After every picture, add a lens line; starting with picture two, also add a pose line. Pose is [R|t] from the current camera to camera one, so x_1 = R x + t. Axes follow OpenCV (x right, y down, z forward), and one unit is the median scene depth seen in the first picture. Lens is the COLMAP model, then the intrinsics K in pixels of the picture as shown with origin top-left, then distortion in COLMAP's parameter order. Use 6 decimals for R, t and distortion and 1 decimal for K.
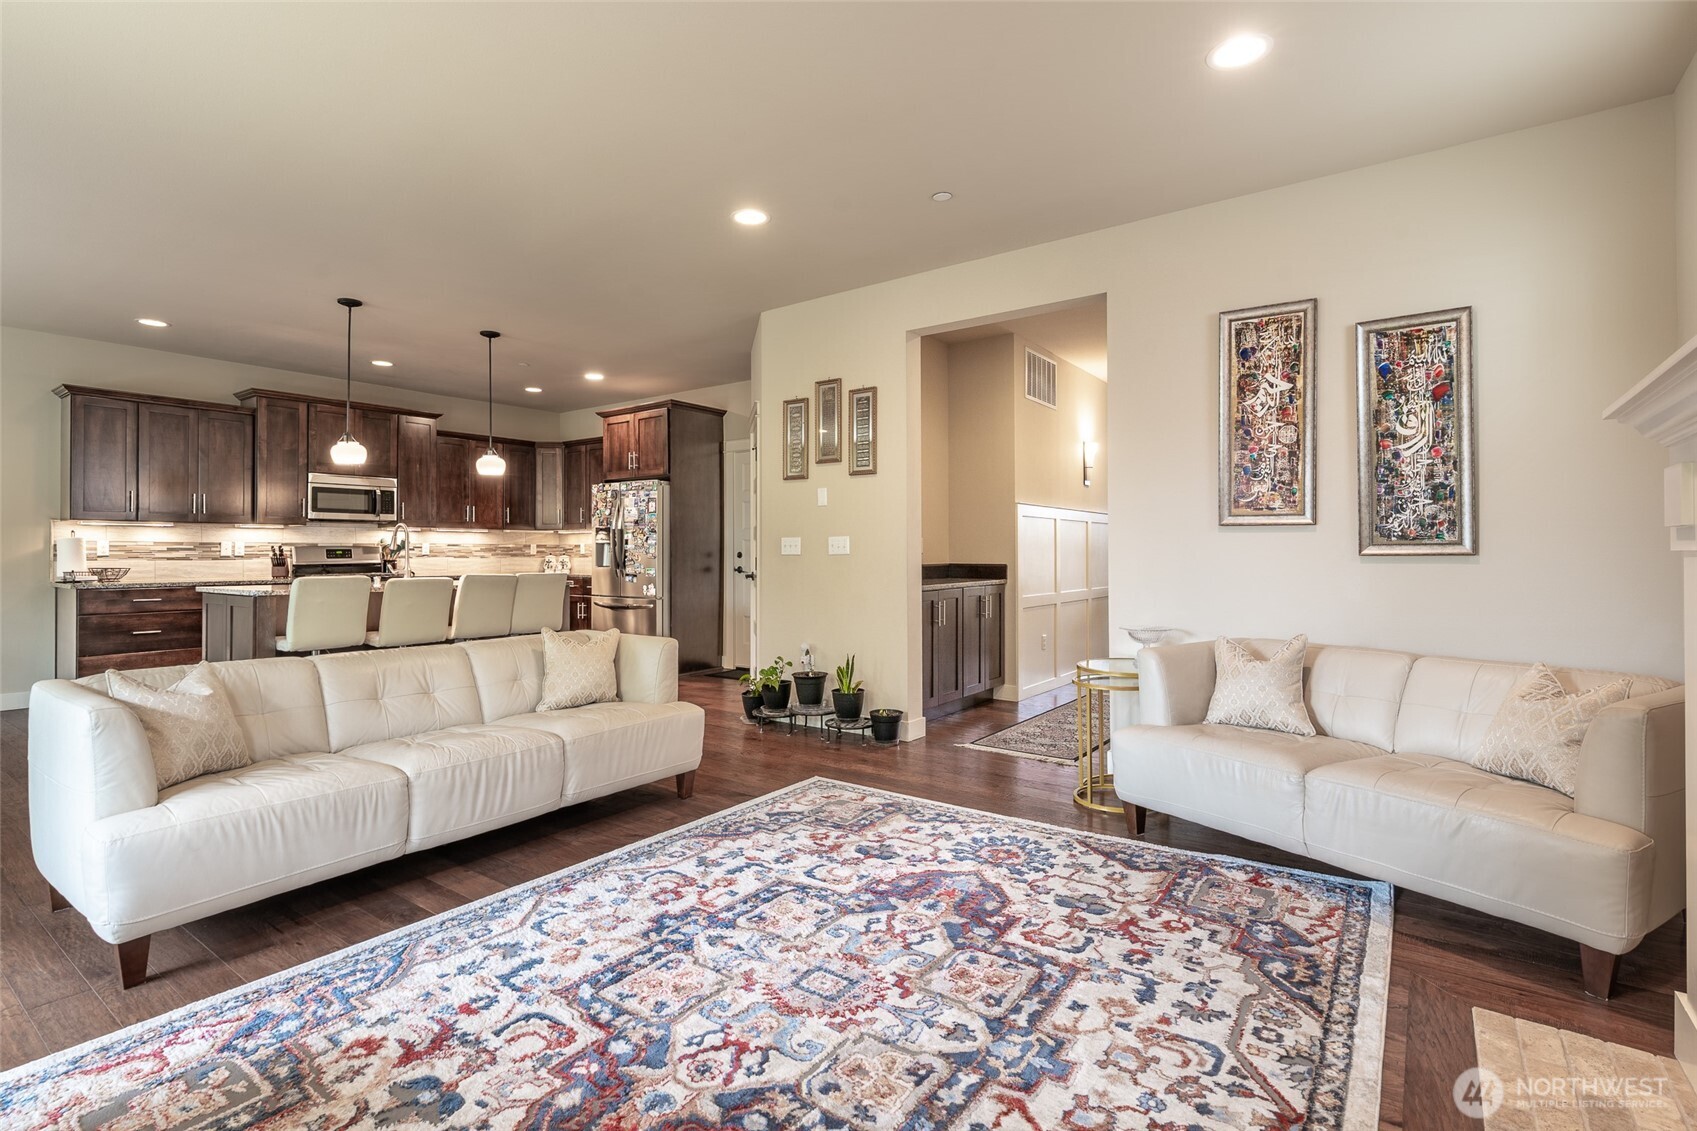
lens RADIAL K [[800.8, 0, 820.6], [0, 800.8, 546.6], [0, 0, 1]] dist [-0.004389, 0.002929]
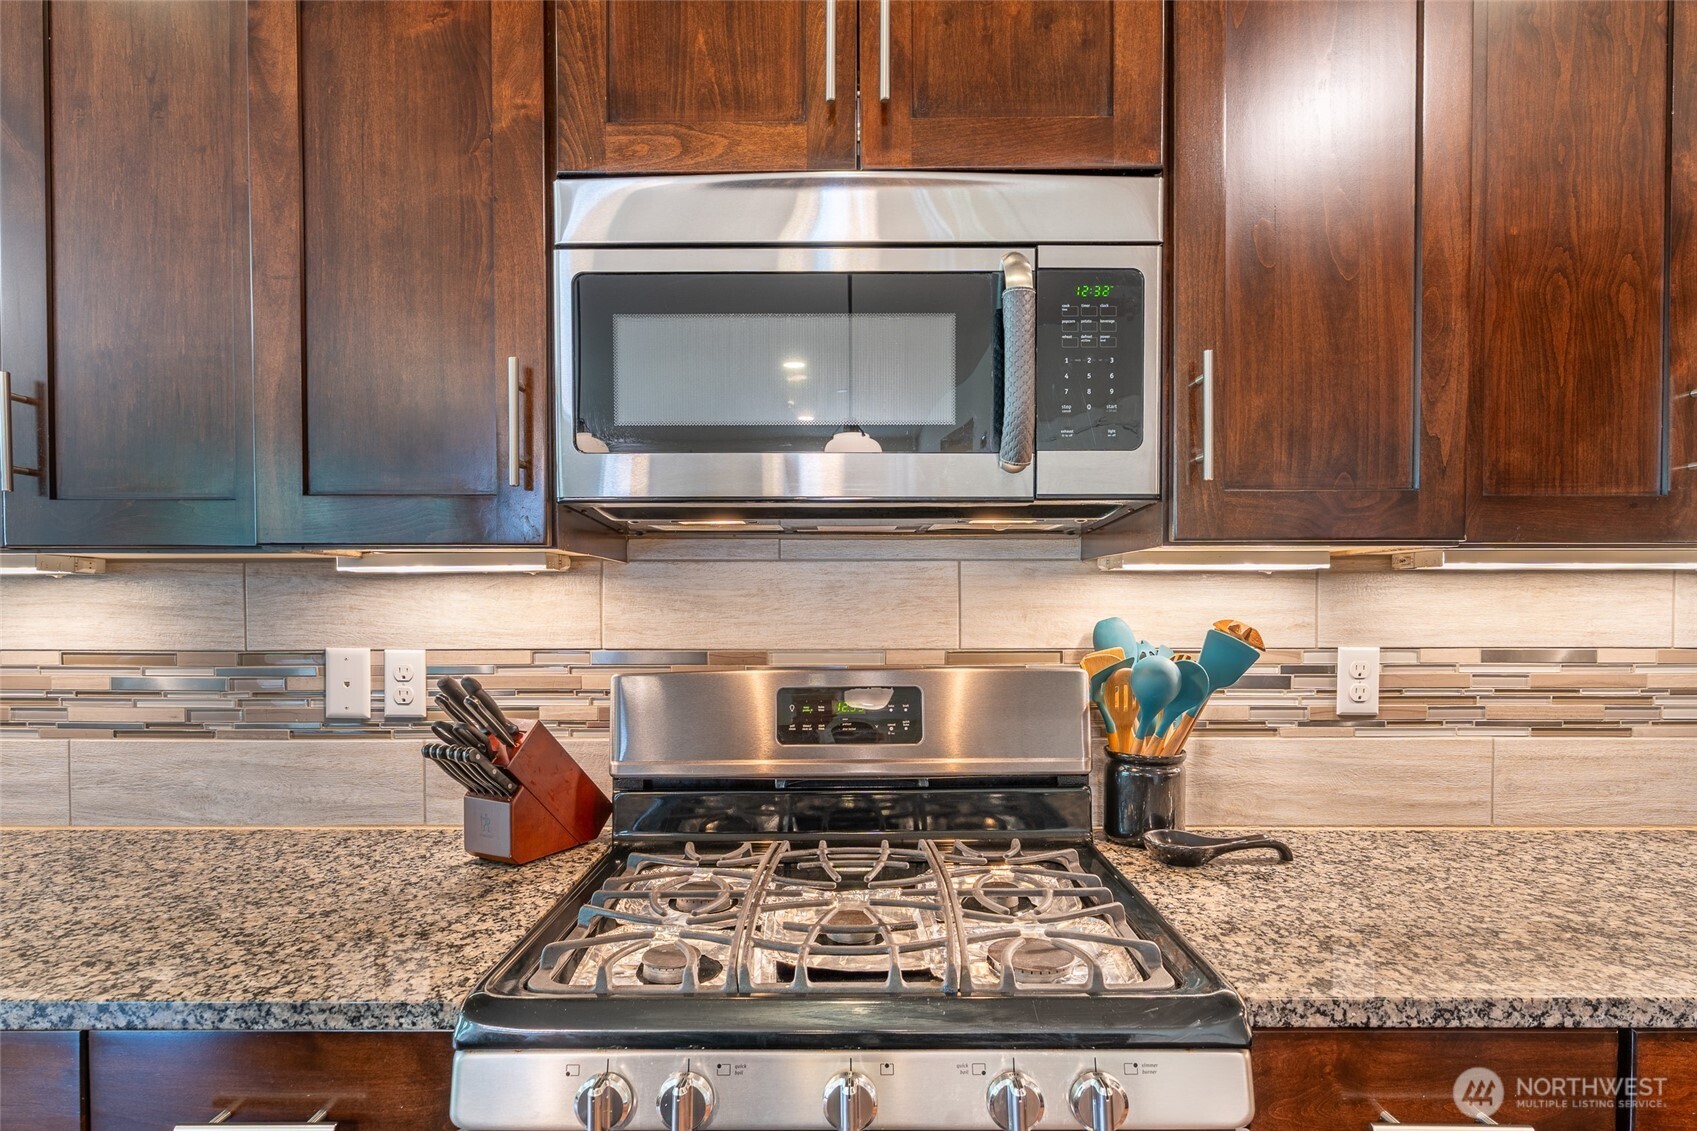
lens RADIAL K [[882.5, 0, 841.5], [0, 882.5, 622.7], [0, 0, 1]] dist [-0.000270, 0.000801]
pose [[0.592928, 0.018684, -0.805038, -0.918790], [0.005440, 0.999615, 0.027206, -0.032486], [0.805237, -0.020511, 0.592598, 1.807258]]
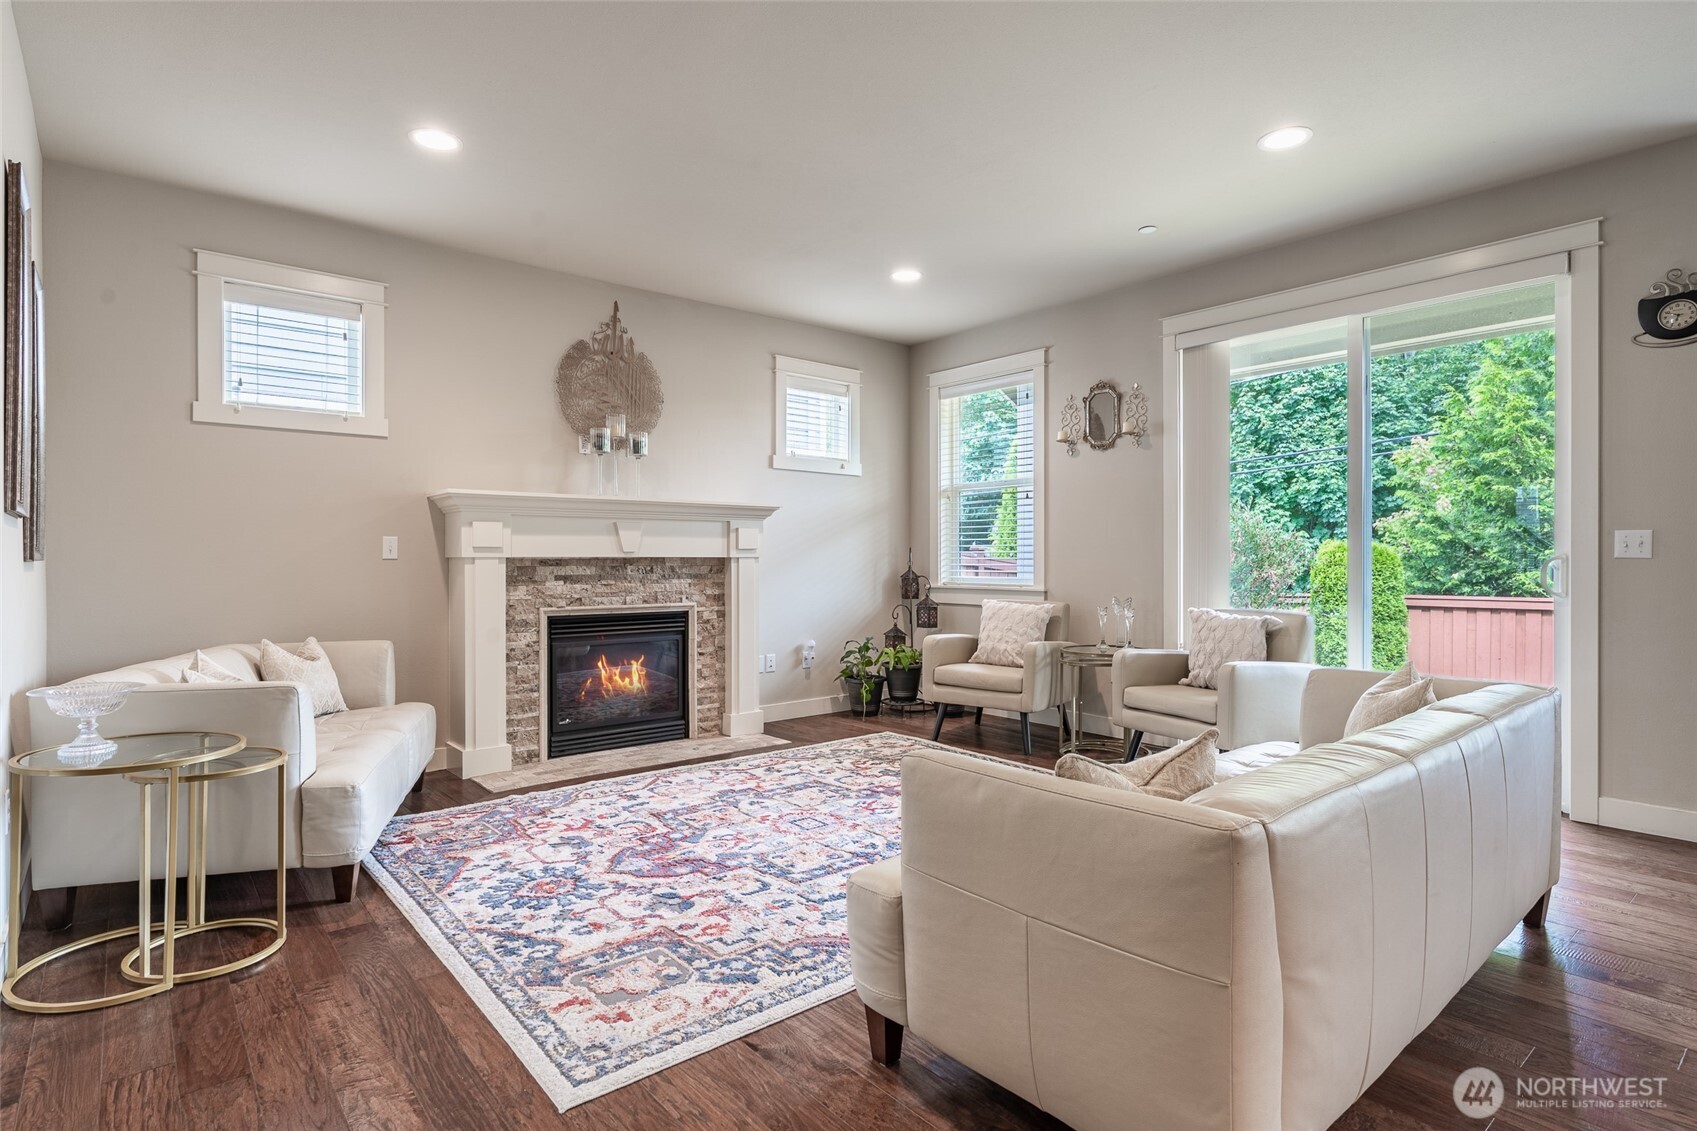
lens RADIAL K [[882.5, 0, 829.8], [0, 882.5, 559.7], [0, 0, 1]] dist [-0.000270, 0.000801]
pose [[-0.968360, 0.003364, 0.249536, -0.276959], [0.002231, 0.999986, -0.004820, 0.013539], [-0.249549, -0.004111, -0.968354, 1.558587]]
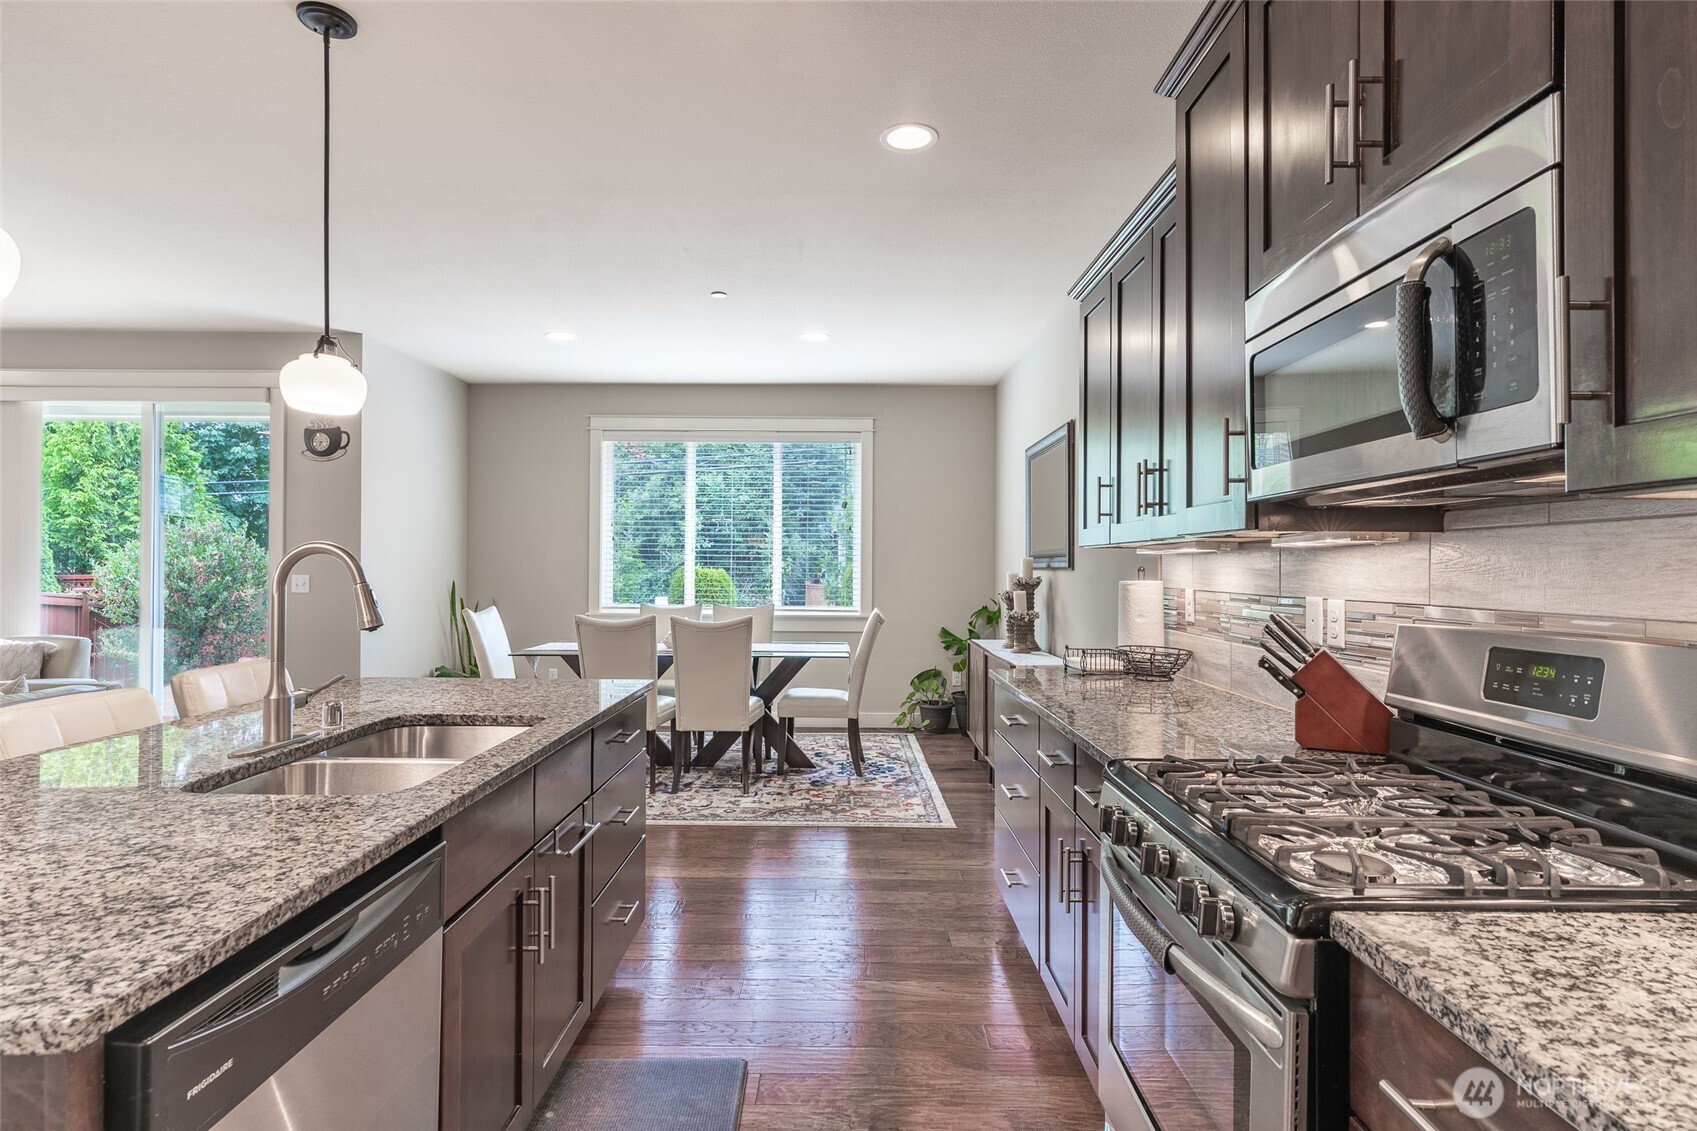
lens RADIAL K [[882.5, 0, 830.1], [0, 882.5, 572.1], [0, 0, 1]] dist [-0.000270, 0.000801]
pose [[-0.816109, 0.000389, -0.577898, -0.760681], [-0.000309, 0.999999, 0.001109, -0.028470], [0.577899, 0.001084, -0.816108, 2.170142]]
